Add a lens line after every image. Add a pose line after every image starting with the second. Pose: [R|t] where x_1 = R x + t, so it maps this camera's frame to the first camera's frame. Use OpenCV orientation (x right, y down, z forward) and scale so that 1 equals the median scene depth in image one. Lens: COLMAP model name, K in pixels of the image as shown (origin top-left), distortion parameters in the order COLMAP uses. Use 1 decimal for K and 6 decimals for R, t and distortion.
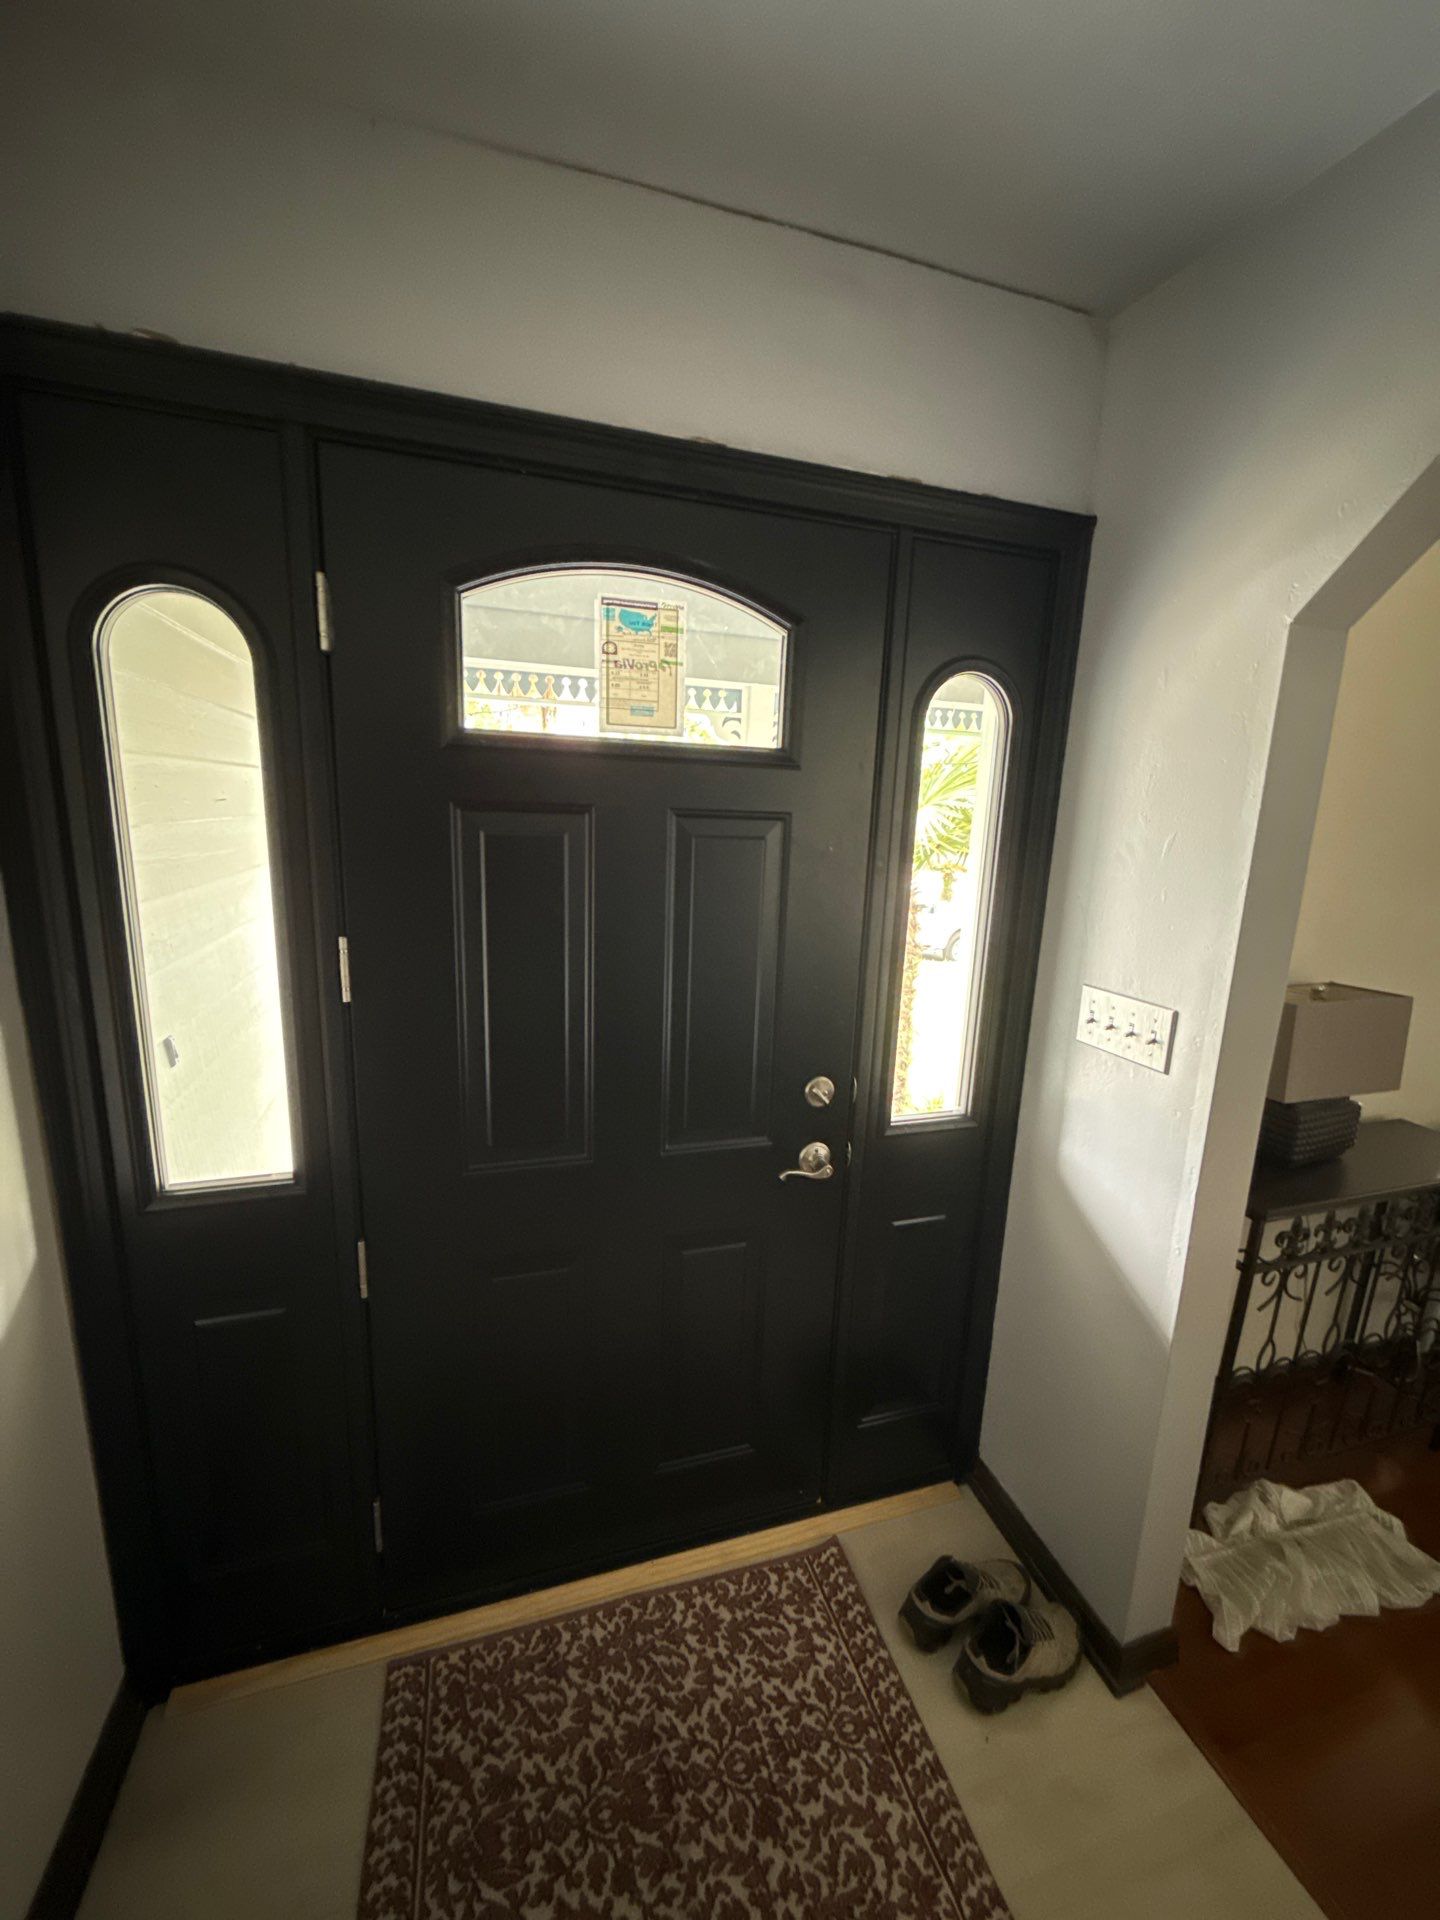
lens RADIAL K [[754.7, 0, 728.8], [0, 754.7, 964.0], [0, 0, 1]] dist [-0.002914, 0.000766]
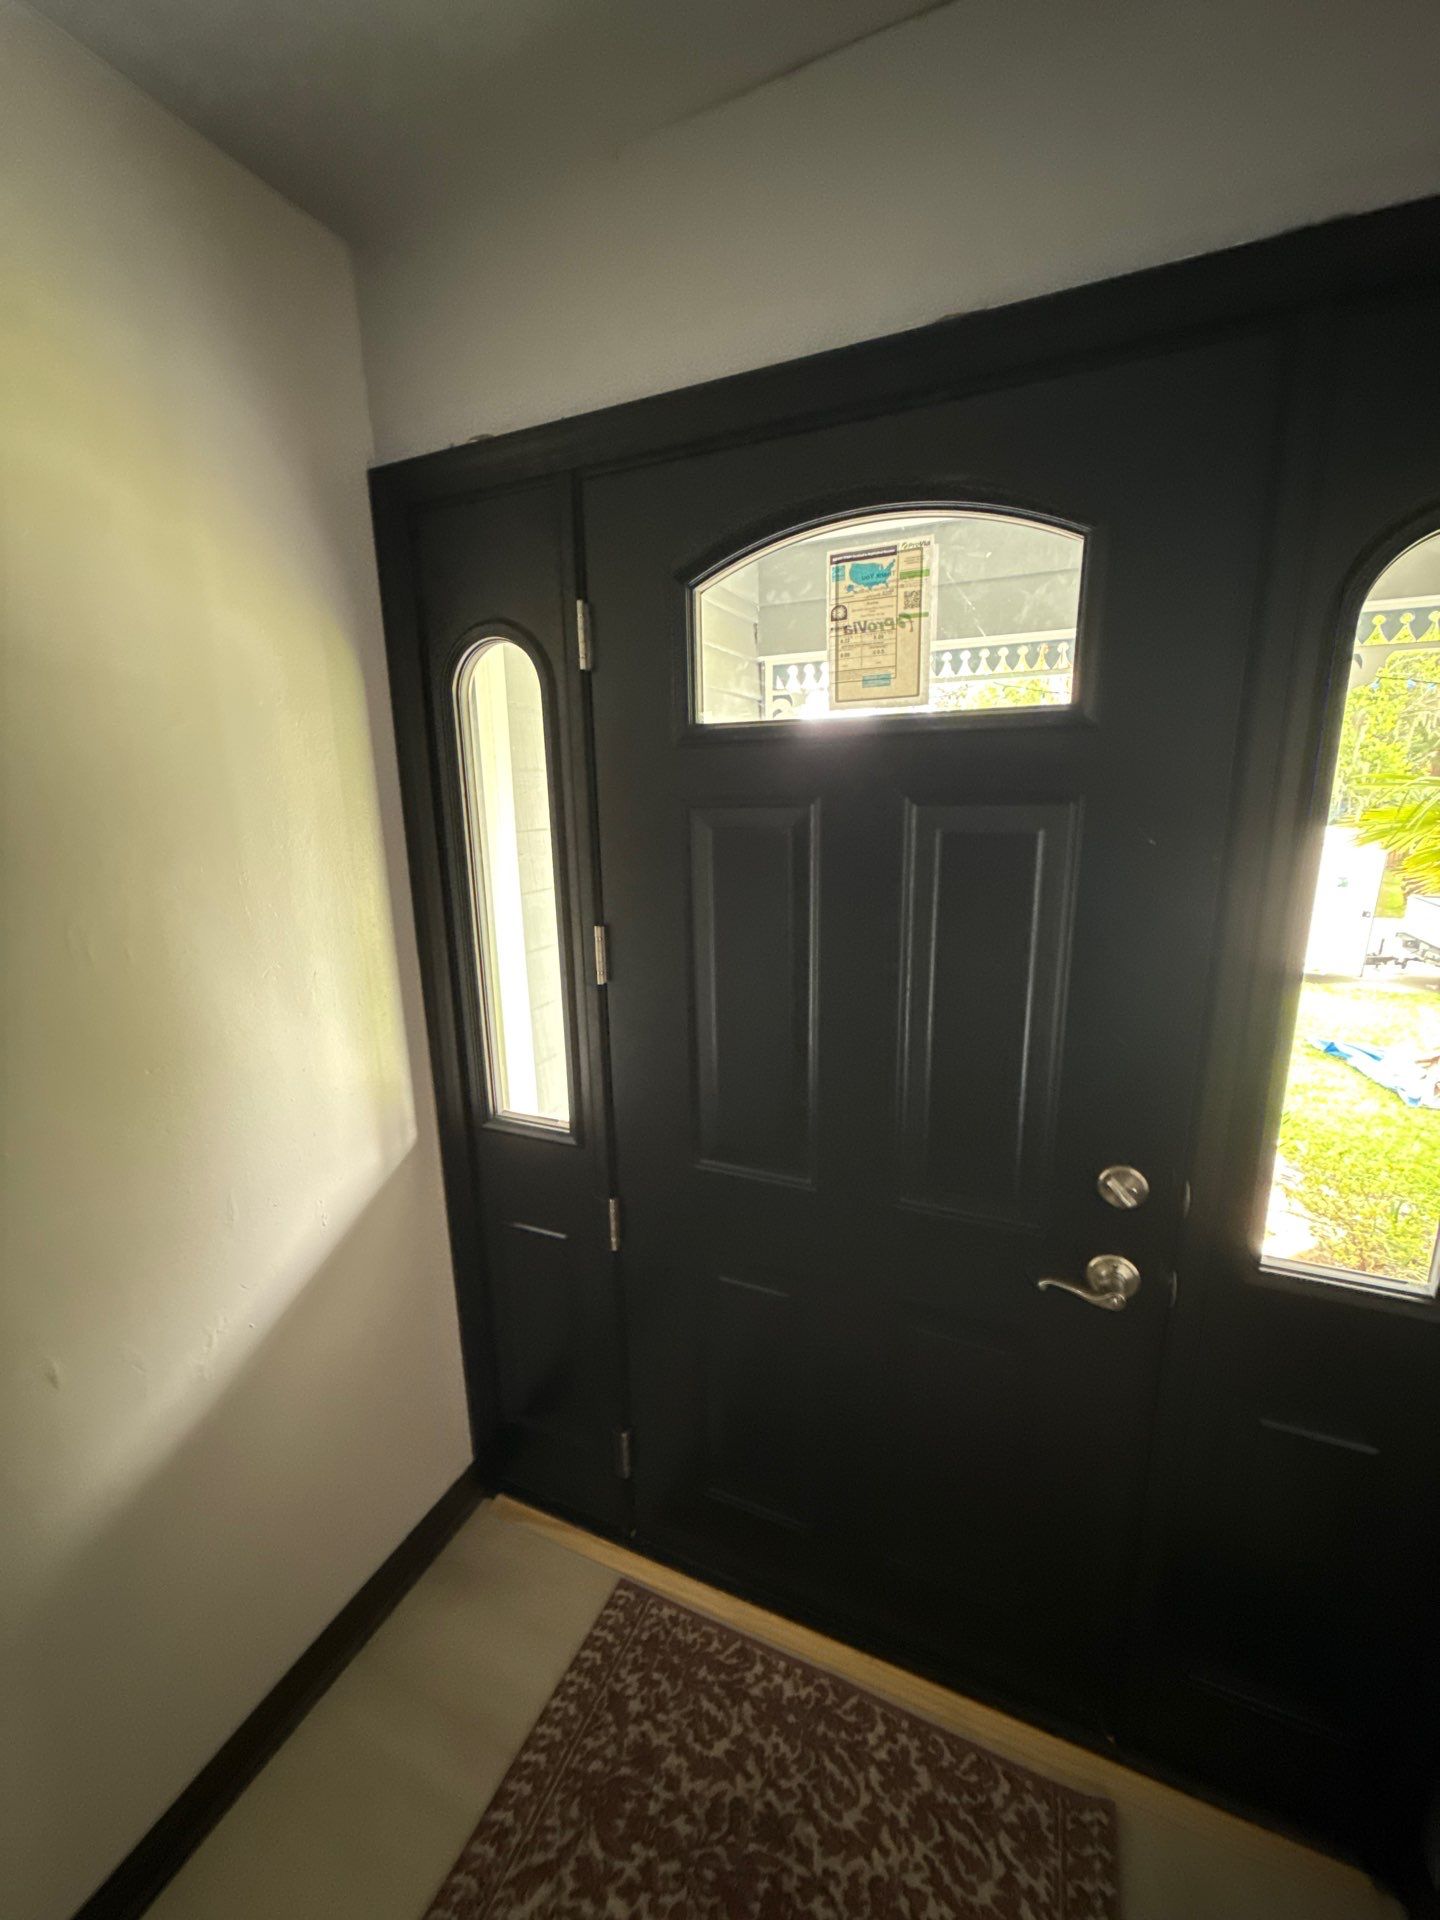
lens RADIAL K [[754.7, 0, 728.6], [0, 754.7, 969.8], [0, 0, 1]] dist [-0.002914, 0.000766]
pose [[0.750333, 0.098278, -0.653714, 0.329589], [-0.091775, 0.994798, 0.044216, -0.034762], [0.654659, 0.026818, 0.755449, 0.253143]]
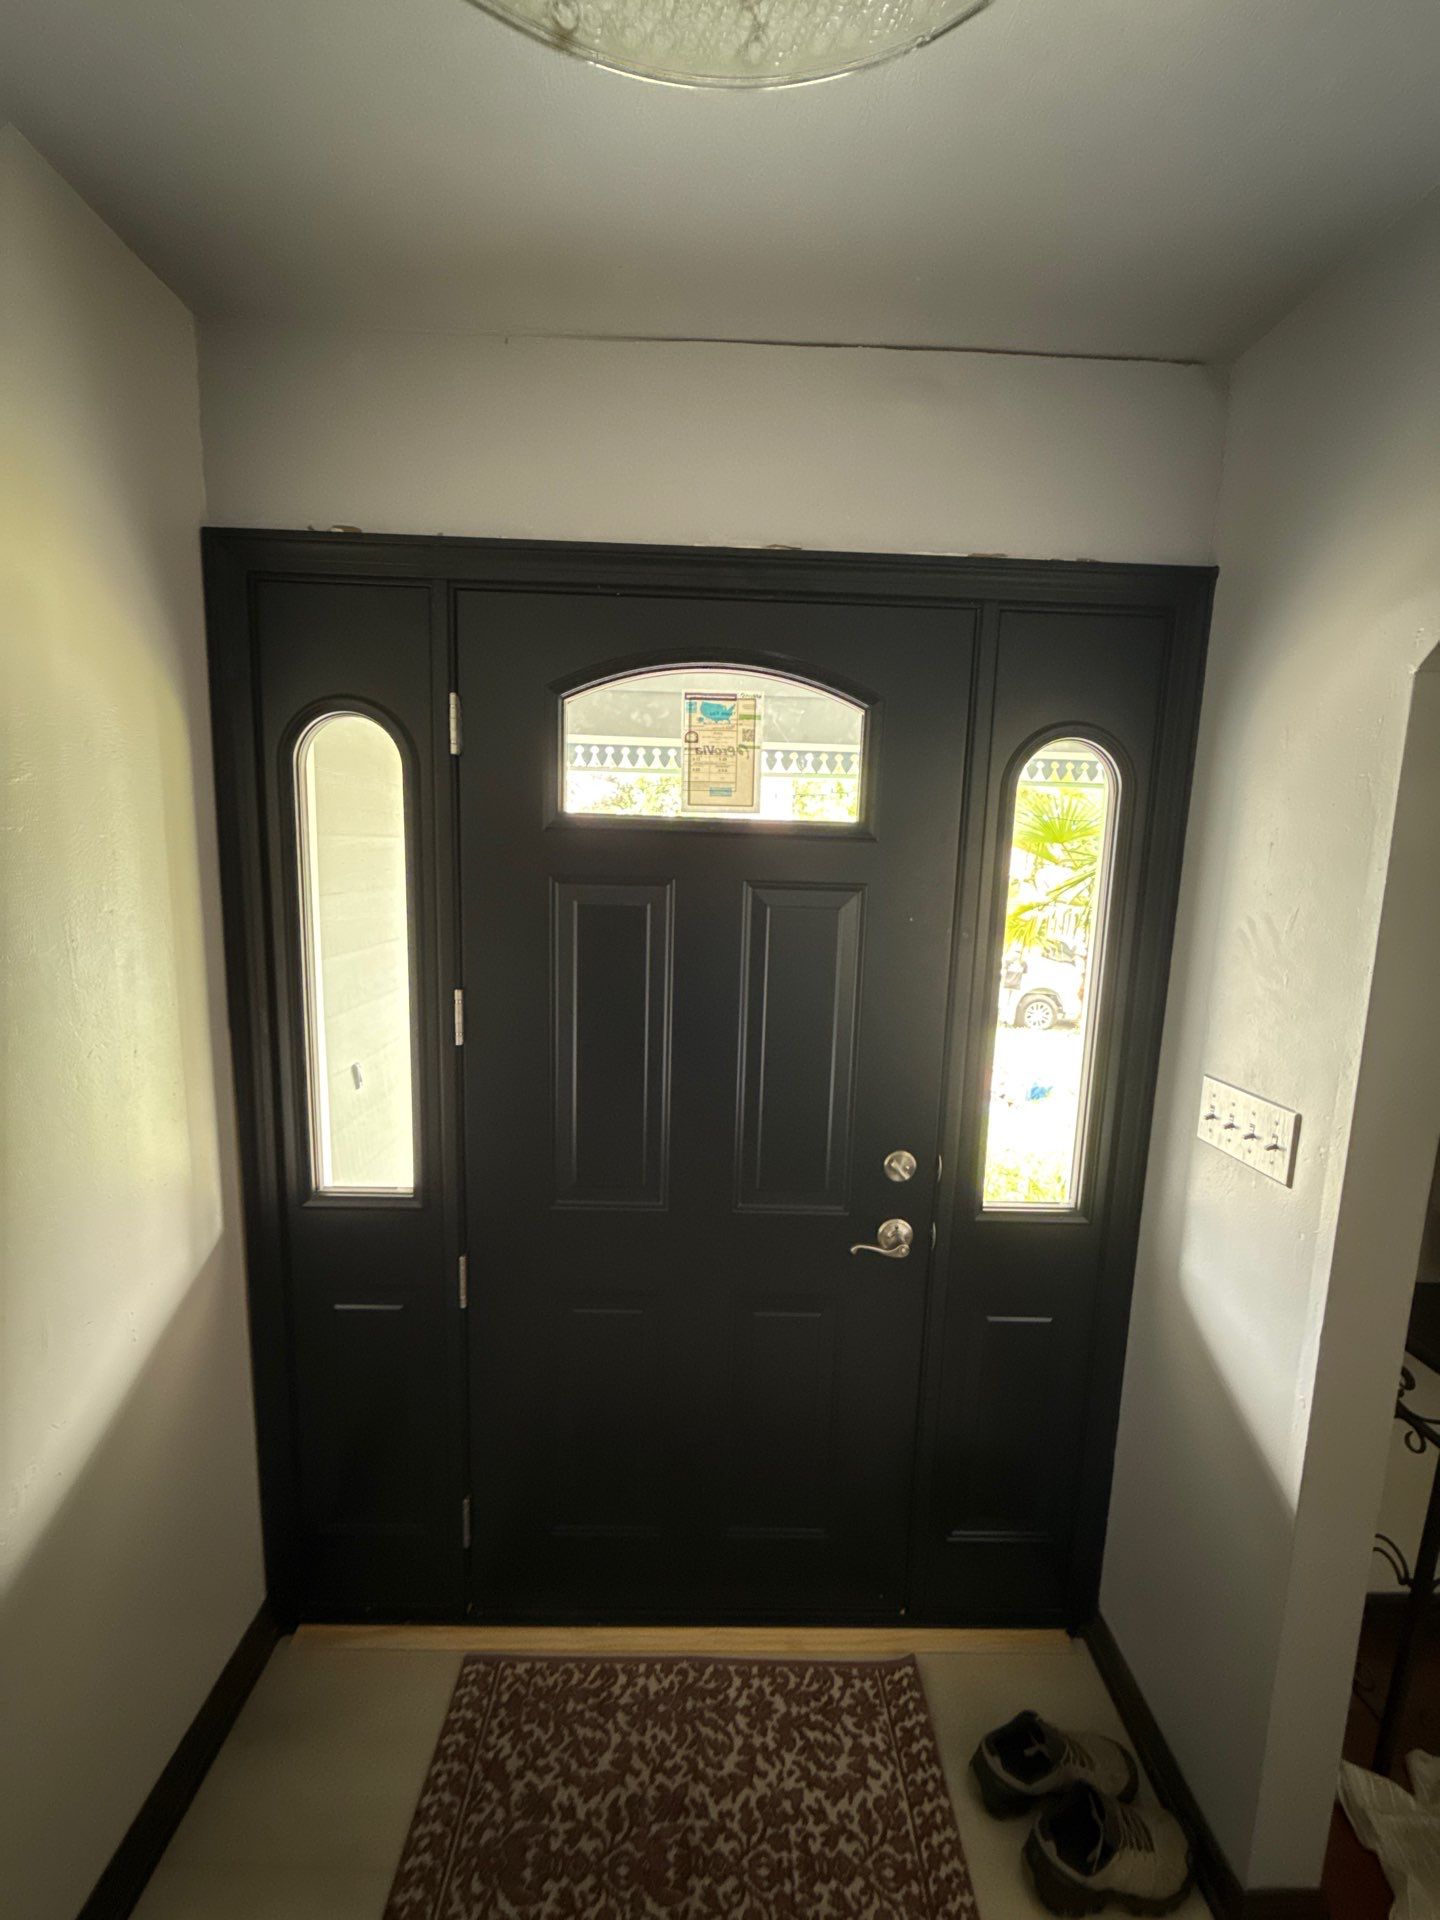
lens RADIAL K [[754.7, 0, 727.1], [0, 754.7, 965.9], [0, 0, 1]] dist [-0.002914, 0.000766]
pose [[0.960049, 0.032057, -0.277988, 0.194409], [-0.051614, 0.996658, -0.063320, -0.017591], [0.275029, 0.075138, 0.958495, -0.015920]]
